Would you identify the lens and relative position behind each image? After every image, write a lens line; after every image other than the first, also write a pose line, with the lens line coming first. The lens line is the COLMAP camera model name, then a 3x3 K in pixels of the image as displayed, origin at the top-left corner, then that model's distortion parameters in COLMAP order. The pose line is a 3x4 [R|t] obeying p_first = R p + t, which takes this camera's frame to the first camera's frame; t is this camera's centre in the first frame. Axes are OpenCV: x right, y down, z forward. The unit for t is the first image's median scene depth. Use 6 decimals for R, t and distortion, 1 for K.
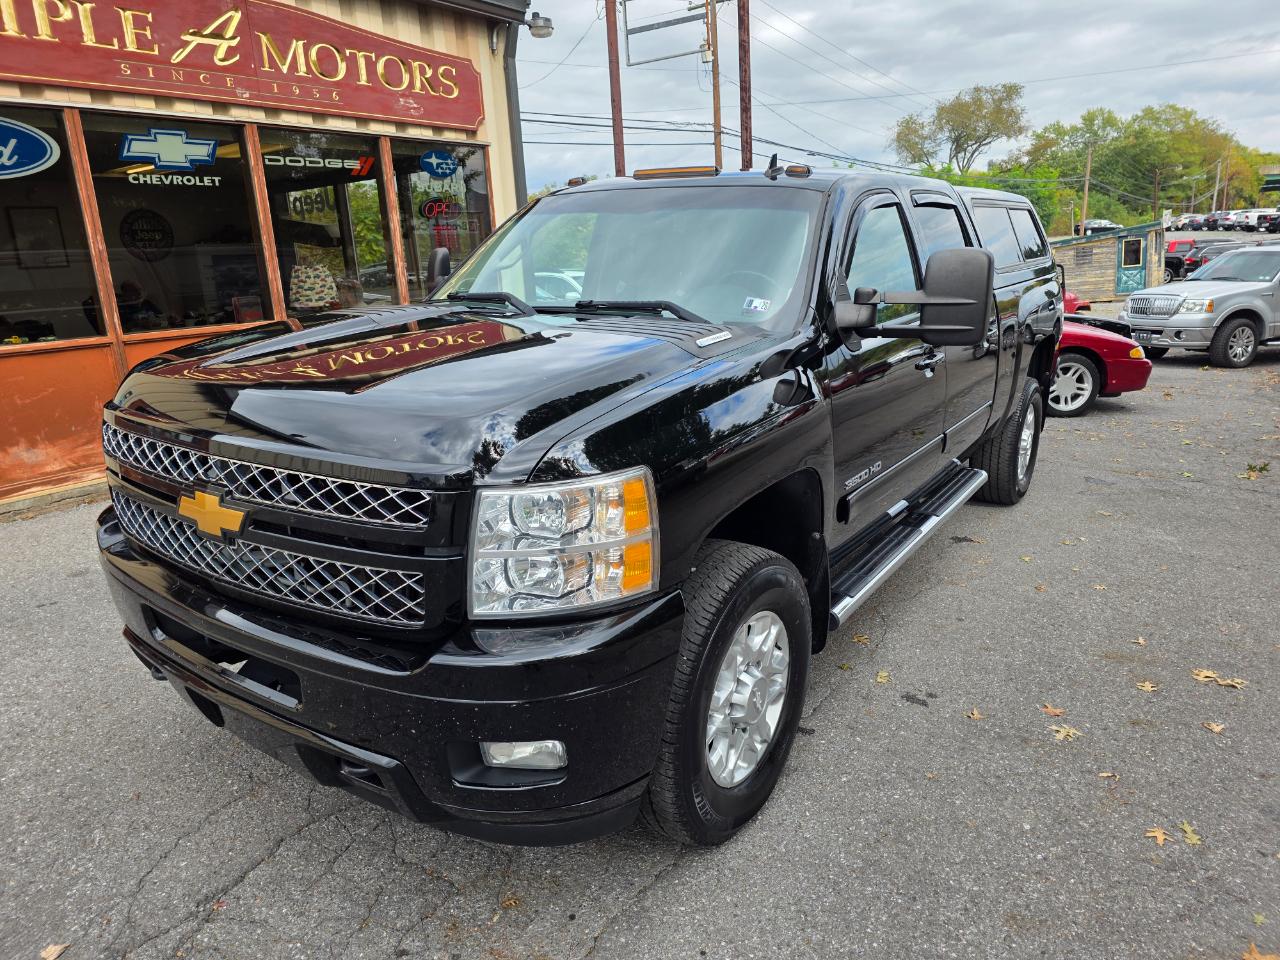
lens RADIAL K [[862.7, 0, 640.0], [0, 862.7, 480.0], [0, 0, 1]] dist [0.056928, -0.057822]
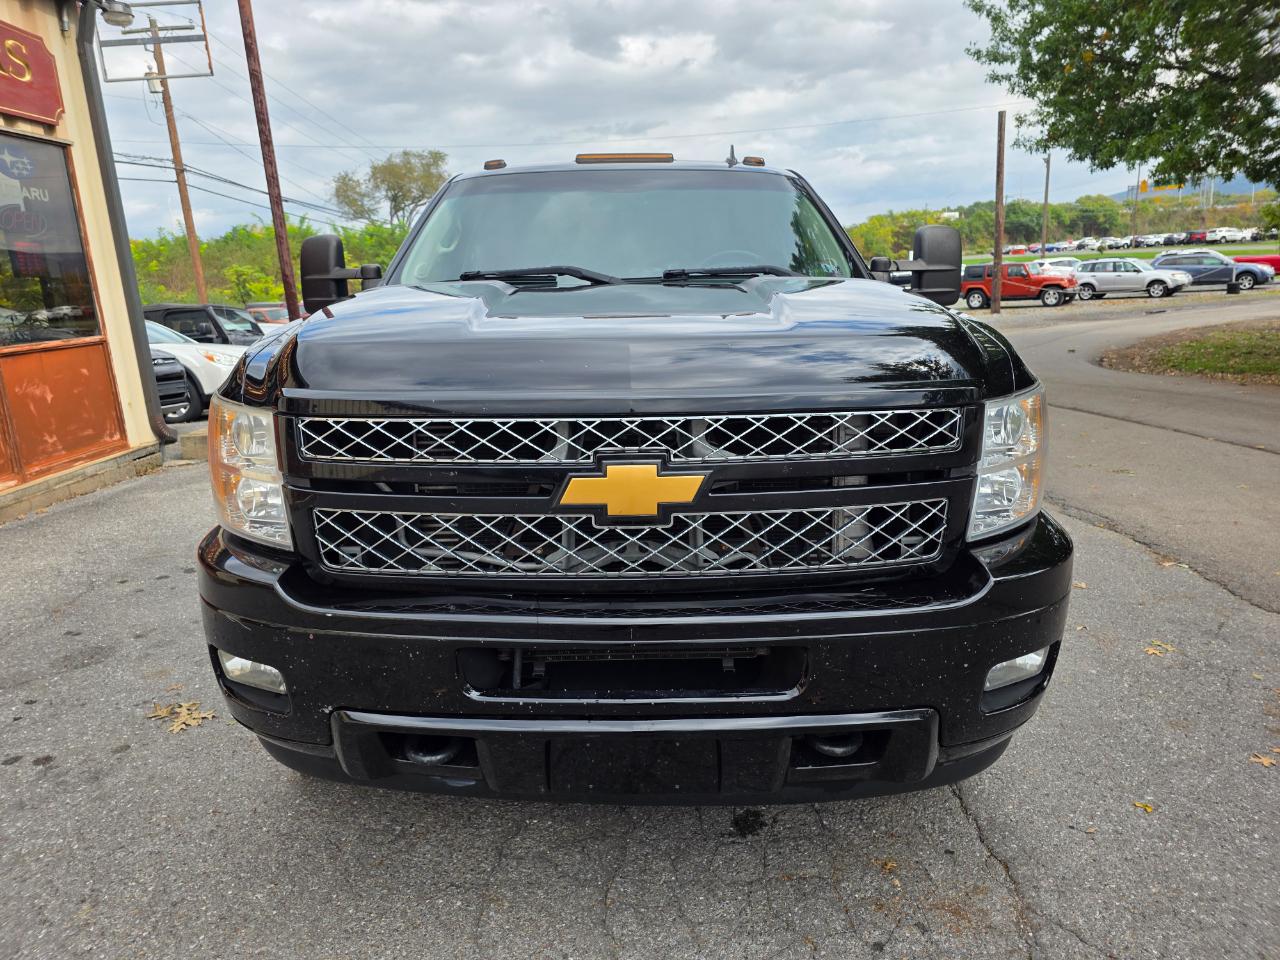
lens RADIAL K [[867.5, 0, 645.6], [0, 867.5, 469.0], [0, 0, 1]] dist [0.053051, -0.054817]
pose [[0.820870, -0.123063, 0.557698, -0.265299], [0.162980, 0.986379, -0.022232, 0.011284], [-0.547366, 0.109143, 0.829746, 0.095915]]
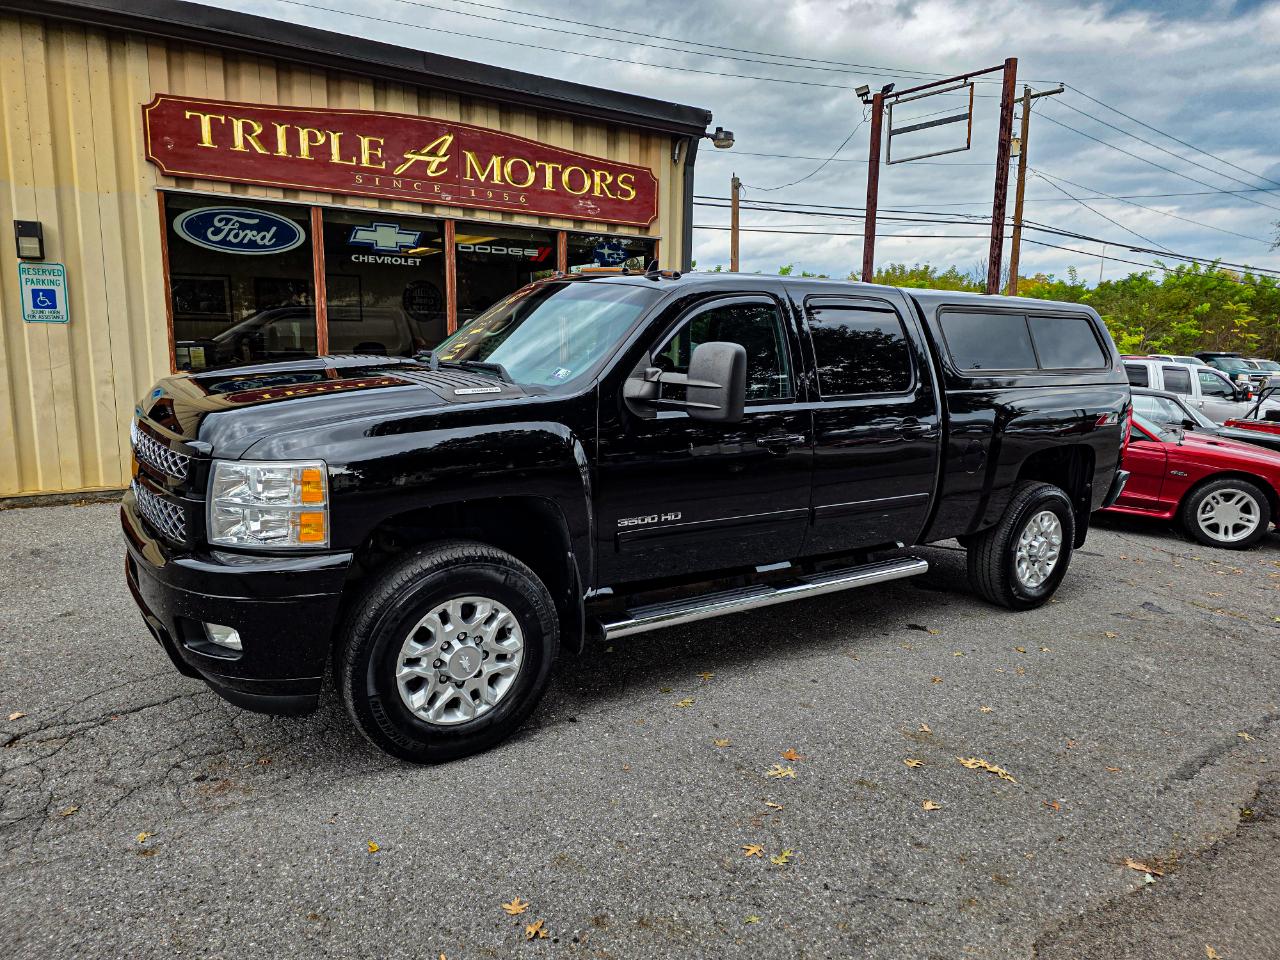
lens RADIAL K [[858.1, 0, 635.0], [0, 858.1, 482.8], [0, 0, 1]] dist [0.067782, -0.071082]
pose [[0.931609, 0.124294, -0.341548, 0.265742], [-0.152821, 0.986561, -0.057815, 0.006589], [0.329772, 0.106056, 0.938084, -0.059527]]
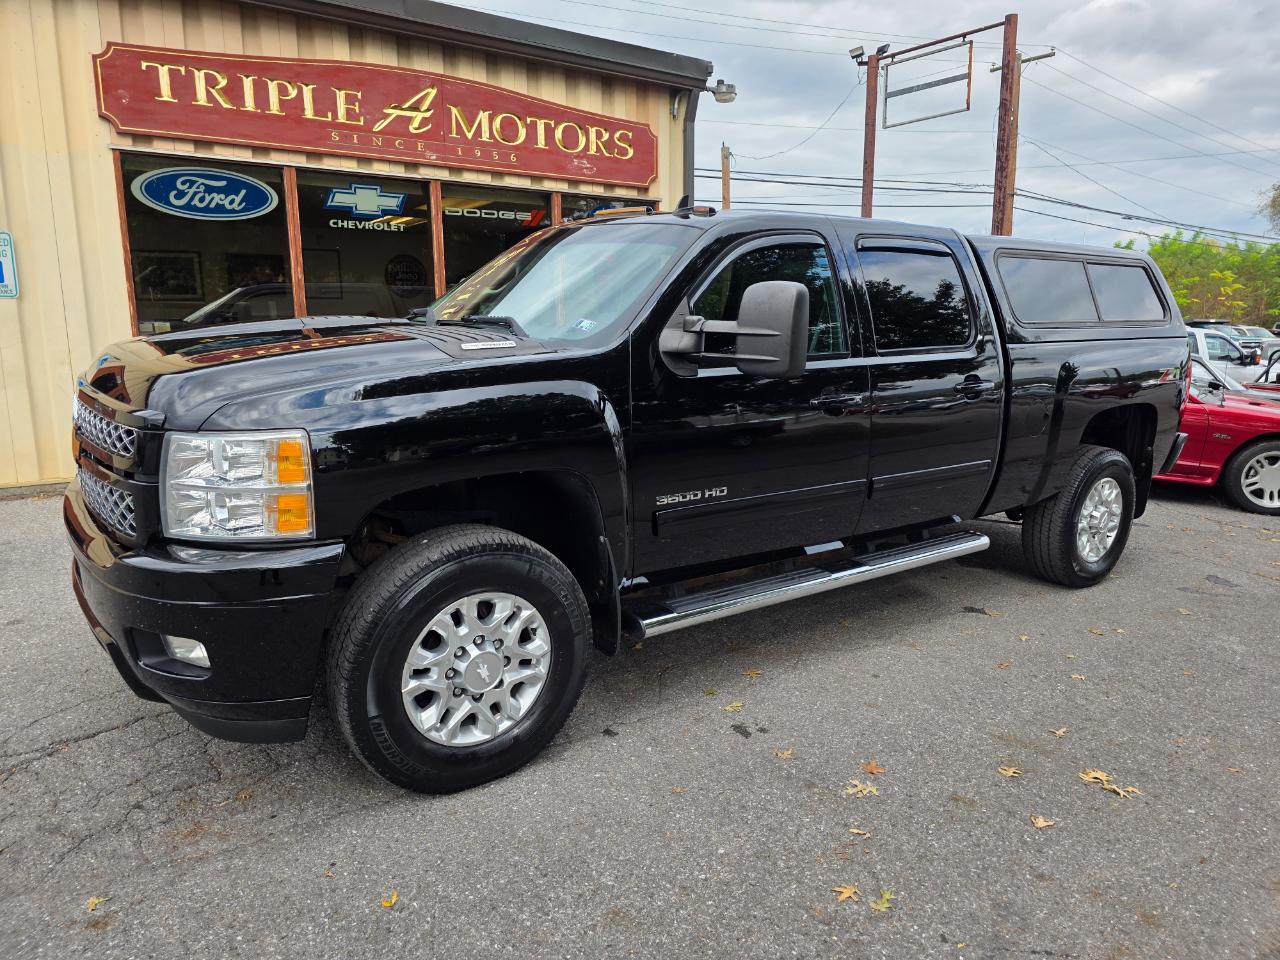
lens RADIAL K [[862.7, 0, 640.0], [0, 862.7, 480.0], [0, 0, 1]] dist [0.056928, -0.057822]
pose [[0.941102, 0.106779, -0.320819, 0.217840], [-0.127634, 0.990817, -0.044632, 0.012172], [0.313107, 0.082951, 0.946088, 0.000554]]
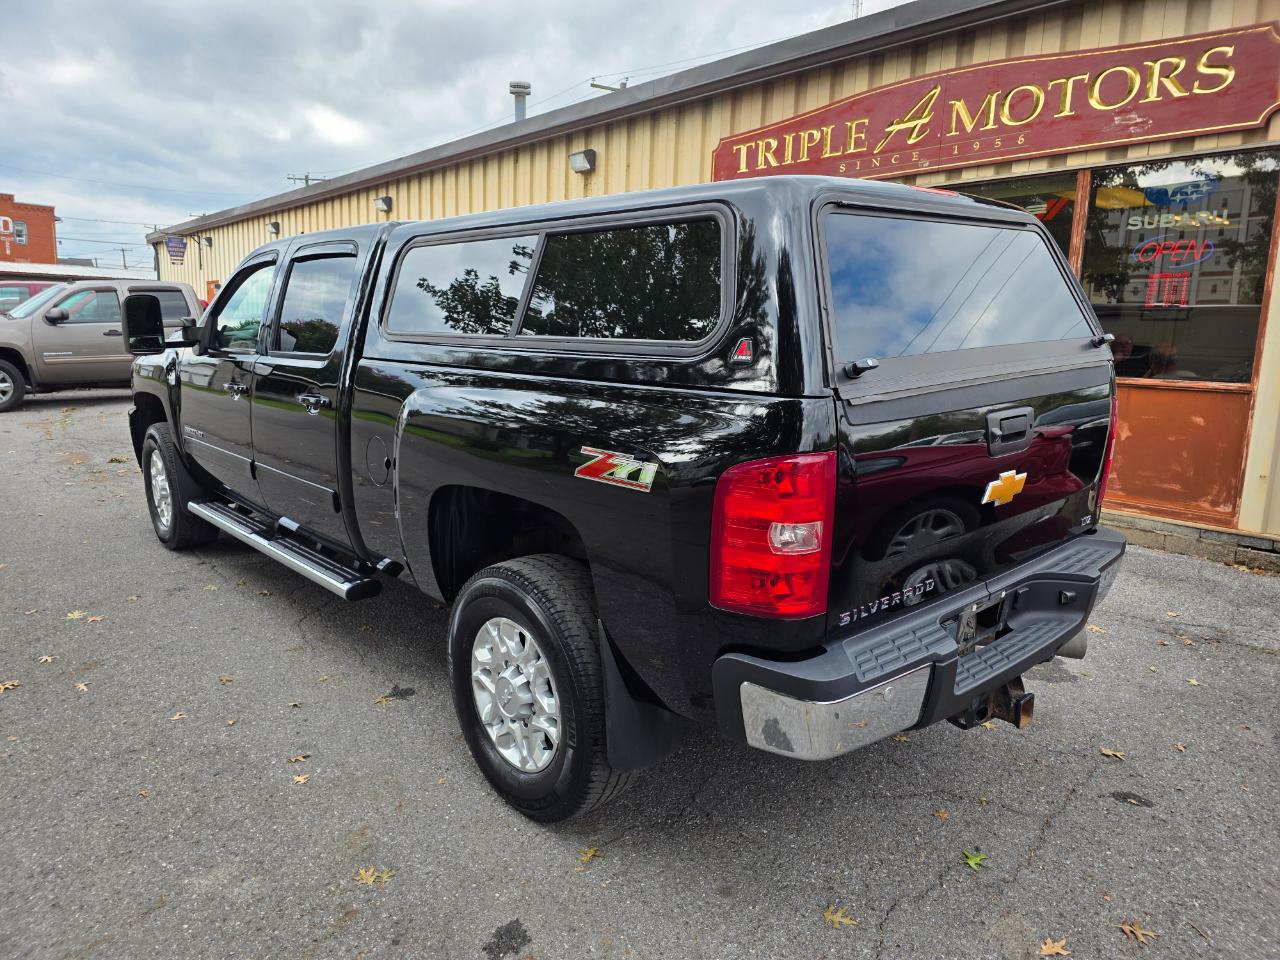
lens RADIAL K [[862.7, 0, 640.0], [0, 862.7, 480.0], [0, 0, 1]] dist [0.056928, -0.057822]
pose [[-0.238275, 0.204584, -0.949405, 0.678357], [-0.260868, 0.928154, 0.265476, -0.240480], [0.935507, 0.310926, -0.167786, 0.868856]]
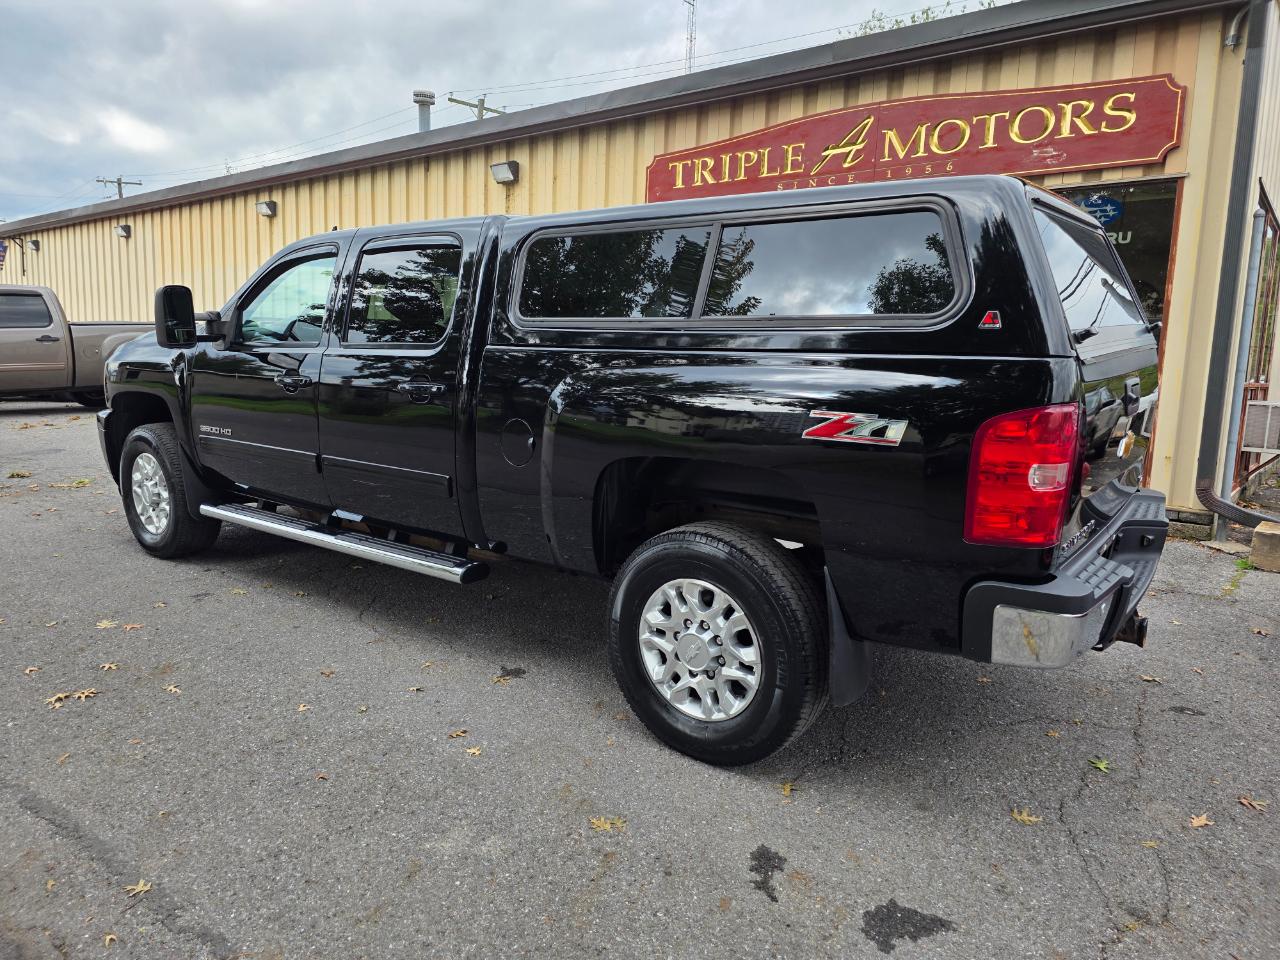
lens RADIAL K [[858.7, 0, 637.4], [0, 858.7, 475.8], [0, 0, 1]] dist [0.064726, -0.064306]
pose [[-0.053554, 0.184280, -0.981414, 0.735952], [-0.278473, 0.941077, 0.191902, -0.184174], [0.958950, 0.283575, 0.000919, 0.729003]]
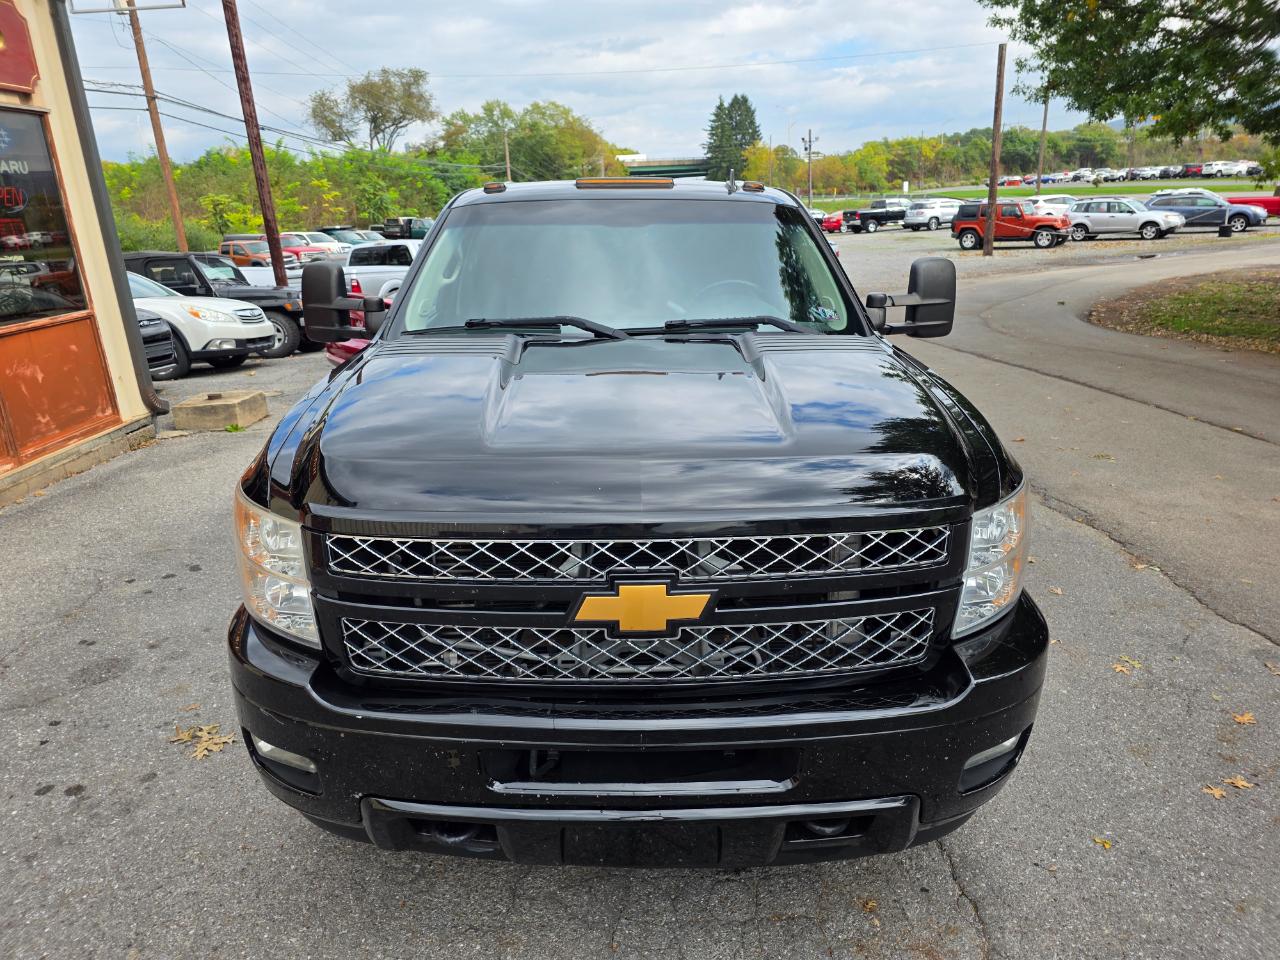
lens RADIAL K [[865.6, 0, 651.5], [0, 865.6, 478.7], [0, 0, 1]] dist [0.055727, -0.056946]
pose [[0.809975, -0.167862, 0.561928, -0.271446], [0.156798, 0.985265, 0.068312, -0.049432], [-0.565115, 0.032778, 0.824361, 0.082166]]
